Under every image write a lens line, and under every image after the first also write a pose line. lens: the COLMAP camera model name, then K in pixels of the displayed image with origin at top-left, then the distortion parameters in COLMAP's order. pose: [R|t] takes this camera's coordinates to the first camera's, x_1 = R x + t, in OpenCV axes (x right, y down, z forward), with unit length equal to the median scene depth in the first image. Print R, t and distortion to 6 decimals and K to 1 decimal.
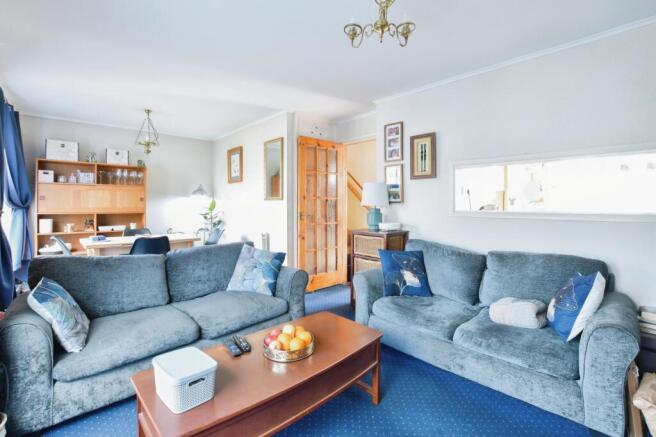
lens RADIAL K [[298.7, 0, 330.0], [0, 298.7, 202.7], [0, 0, 1]] dist [-0.032203, 0.005546]
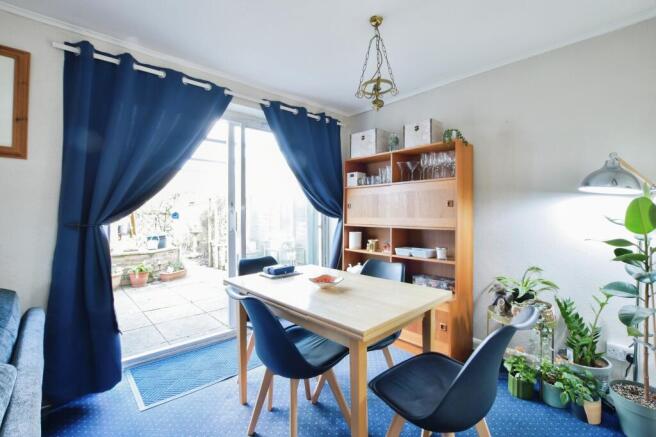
lens RADIAL K [[298.7, 0, 329.1], [0, 298.7, 216.2], [0, 0, 1]] dist [-0.032203, 0.005546]
pose [[-0.042520, 0.003242, -0.999090, -0.121039], [0.001020, 0.999994, 0.003202, 0.008424], [0.999095, -0.000883, -0.042523, 0.890341]]
